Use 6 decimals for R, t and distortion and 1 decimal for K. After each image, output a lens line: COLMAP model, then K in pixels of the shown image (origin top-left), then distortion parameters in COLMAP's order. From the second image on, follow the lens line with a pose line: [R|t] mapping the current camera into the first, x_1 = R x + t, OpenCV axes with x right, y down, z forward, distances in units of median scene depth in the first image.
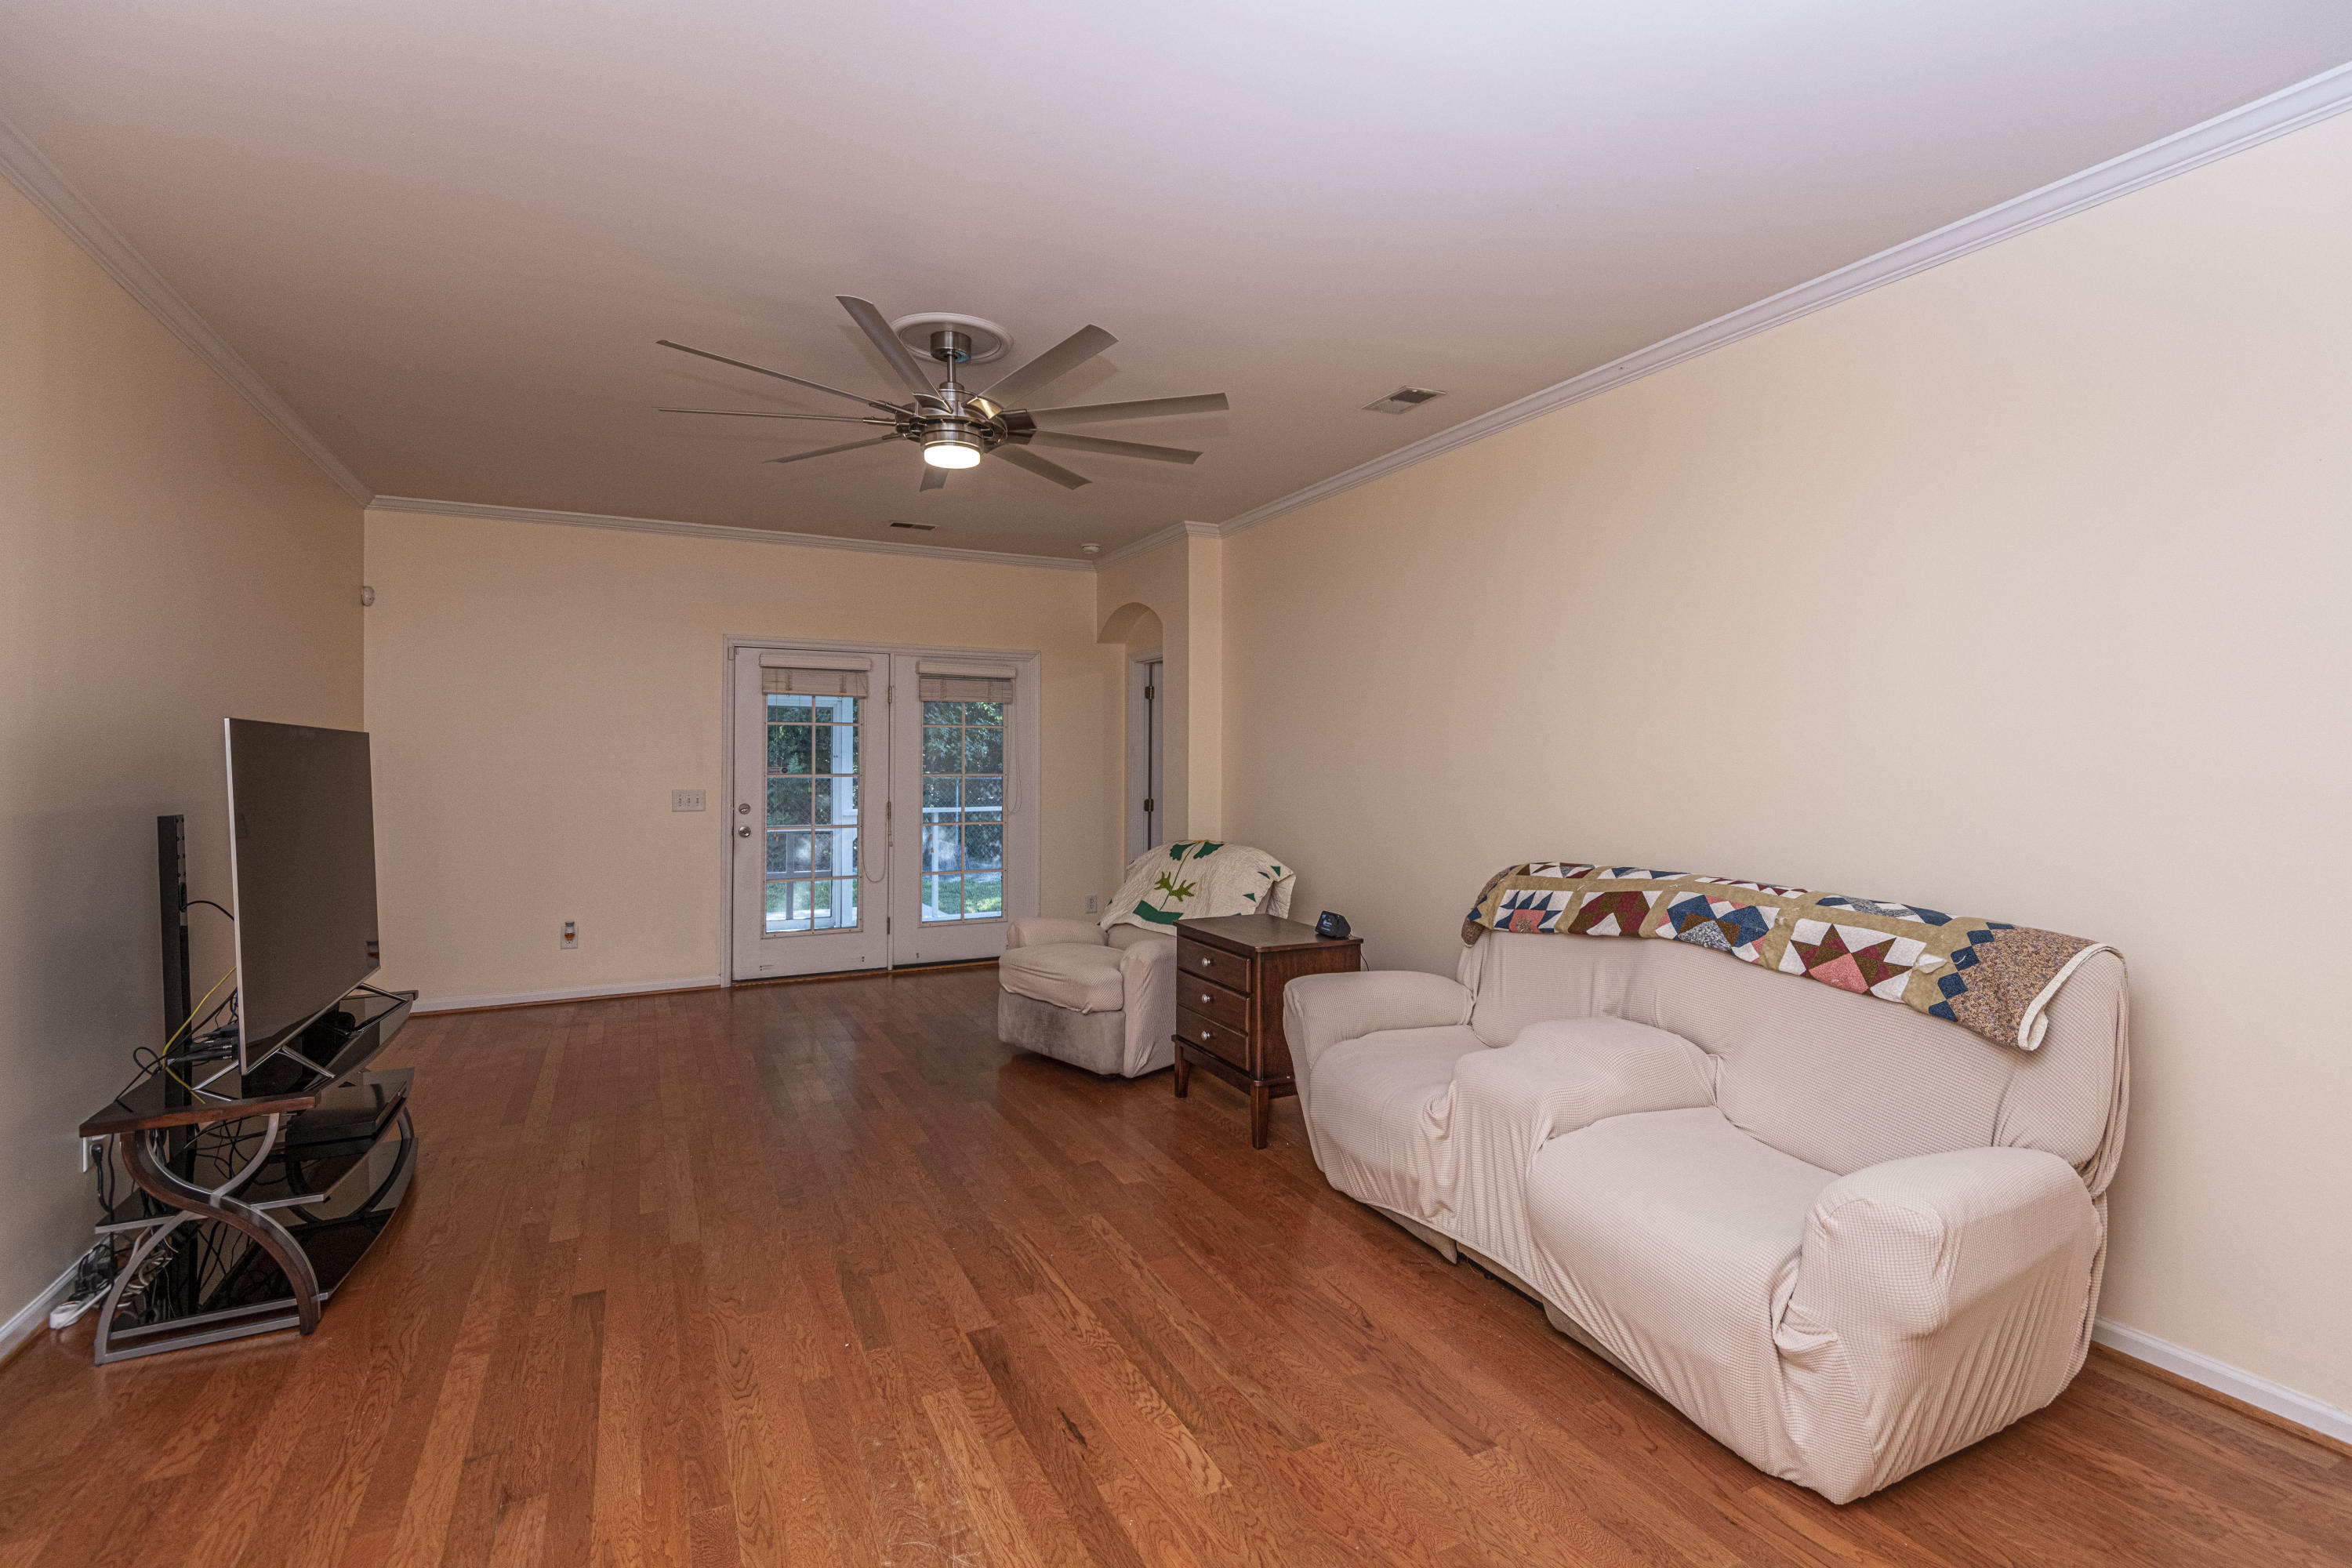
lens RADIAL K [[1084.1, 0, 1194.7], [0, 1084.1, 747.2], [0, 0, 1]] dist [0.026140, -0.012709]
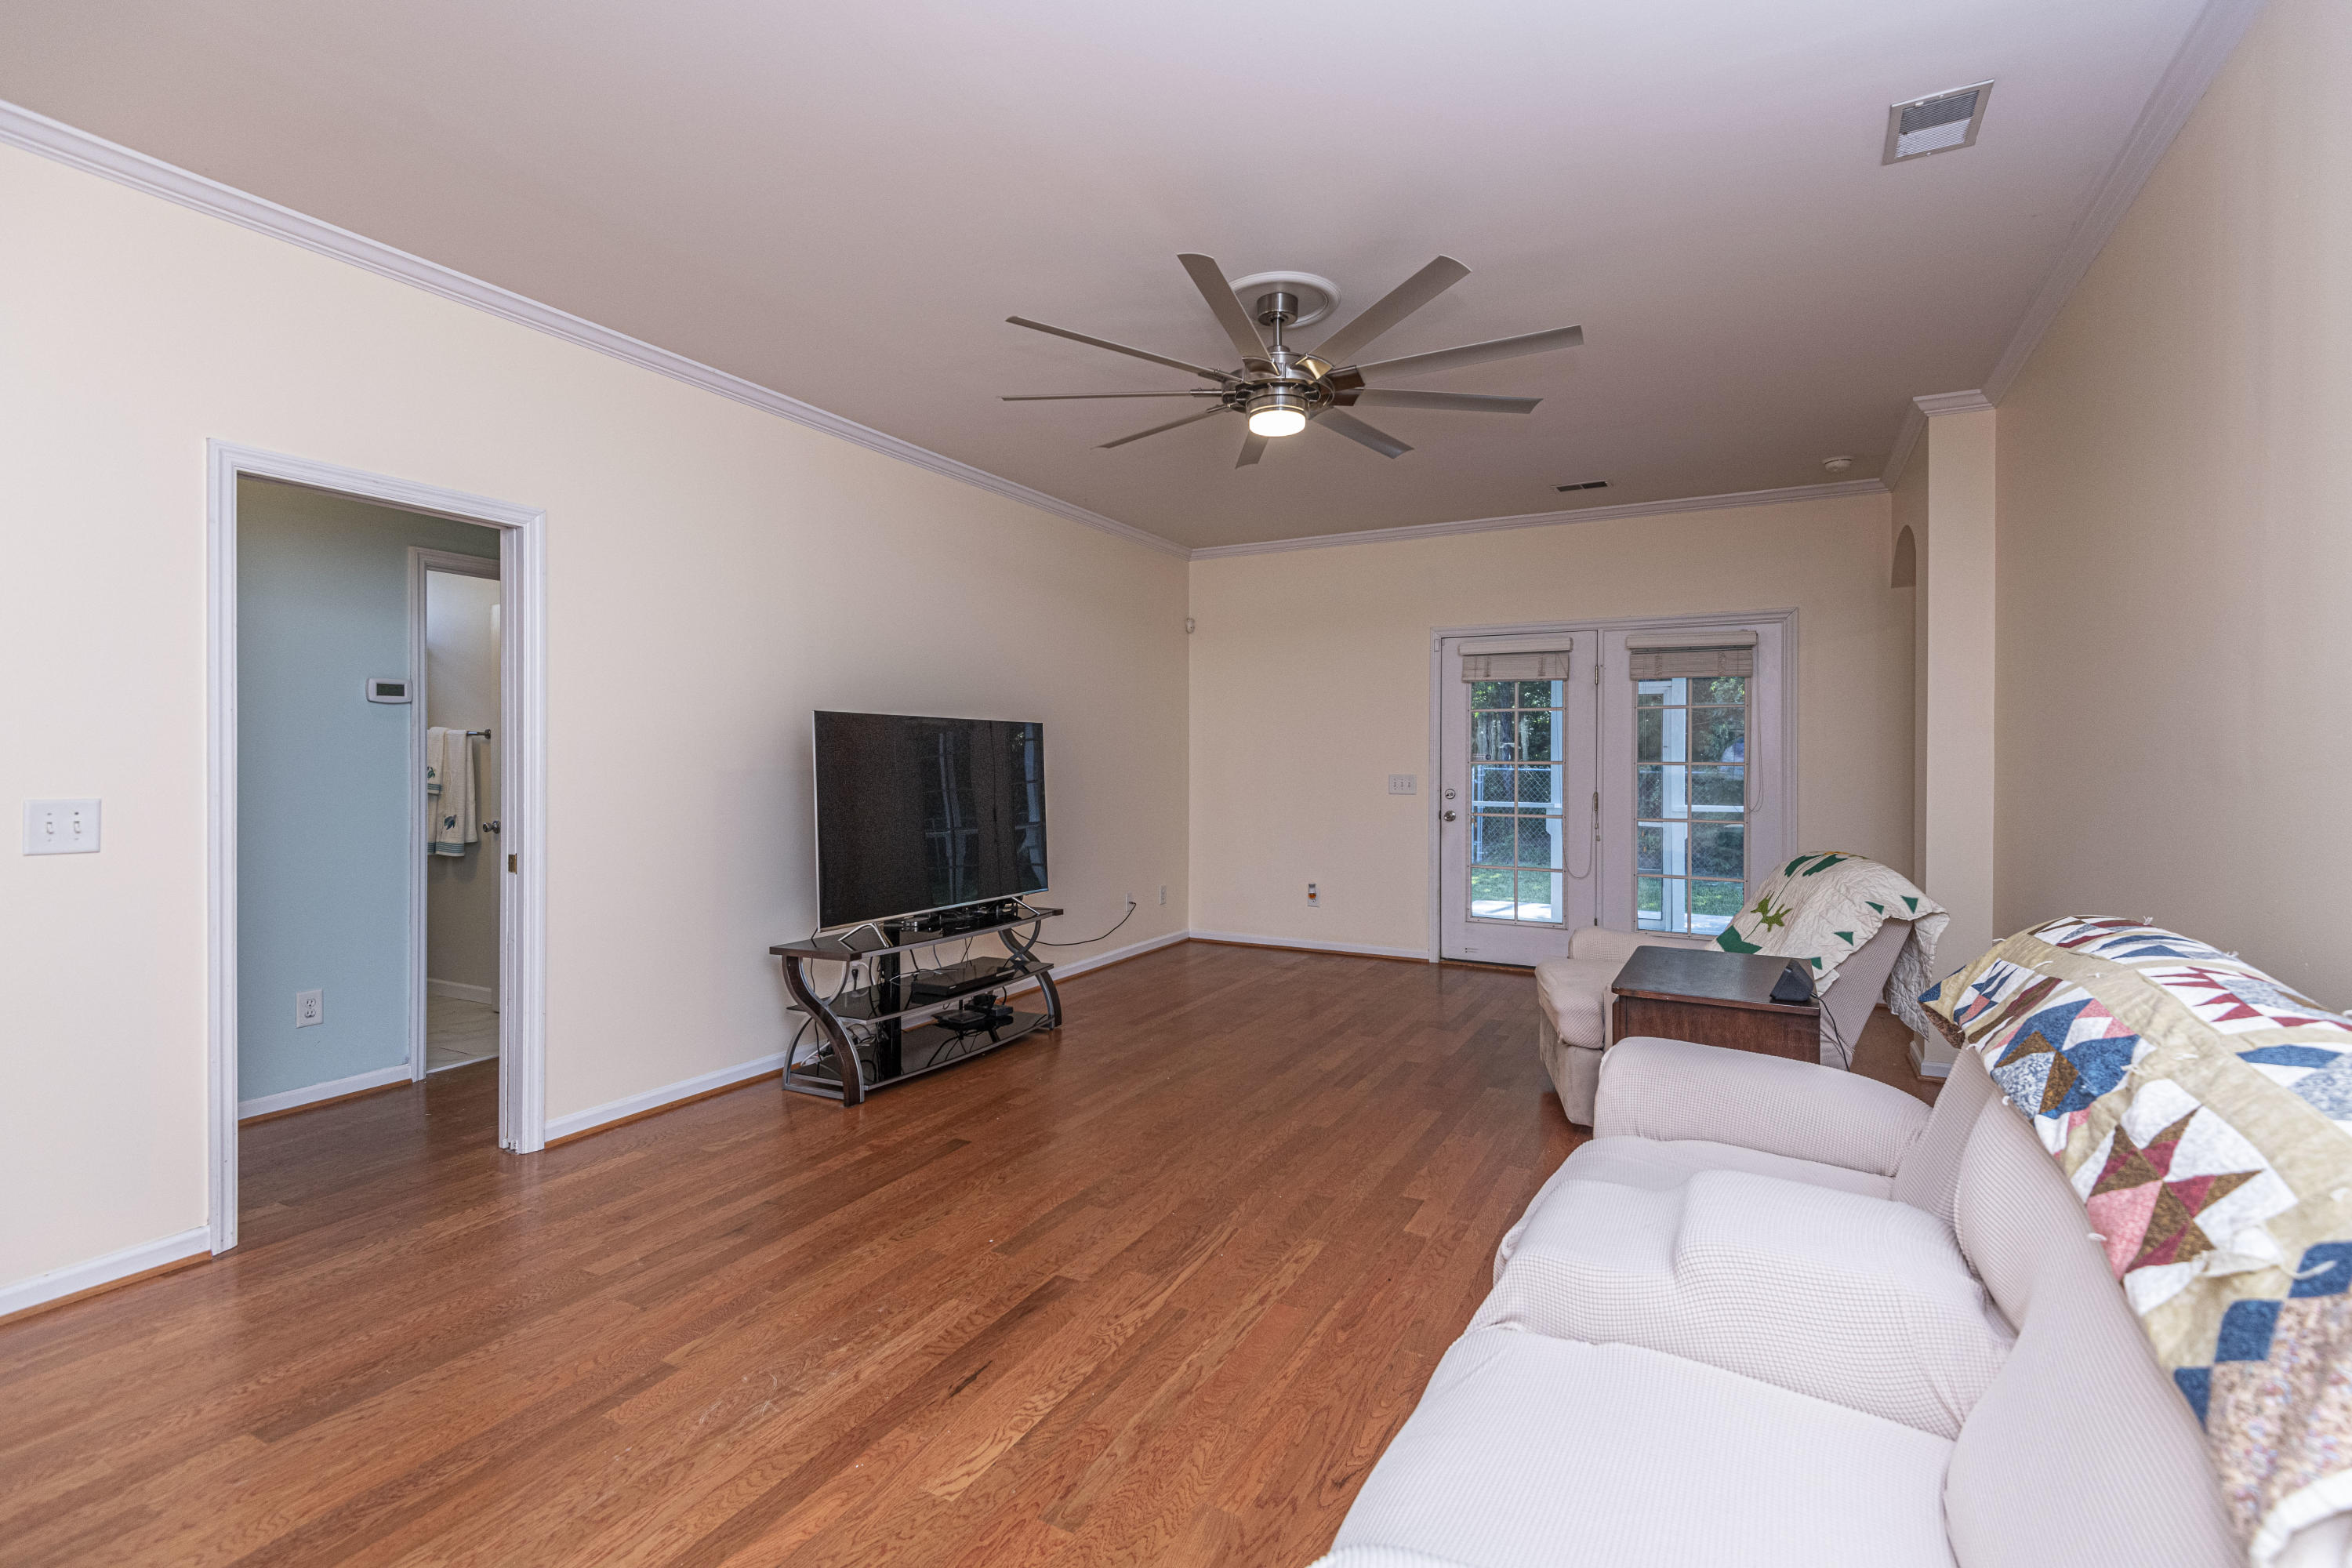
lens RADIAL K [[1084.1, 0, 1179.8], [0, 1084.1, 753.8], [0, 0, 1]] dist [0.026140, -0.012709]
pose [[0.581967, 0.000648, -0.813212, 0.484665], [0.004658, 0.999981, 0.004130, 0.024127], [0.813199, -0.006191, 0.581953, 0.338960]]
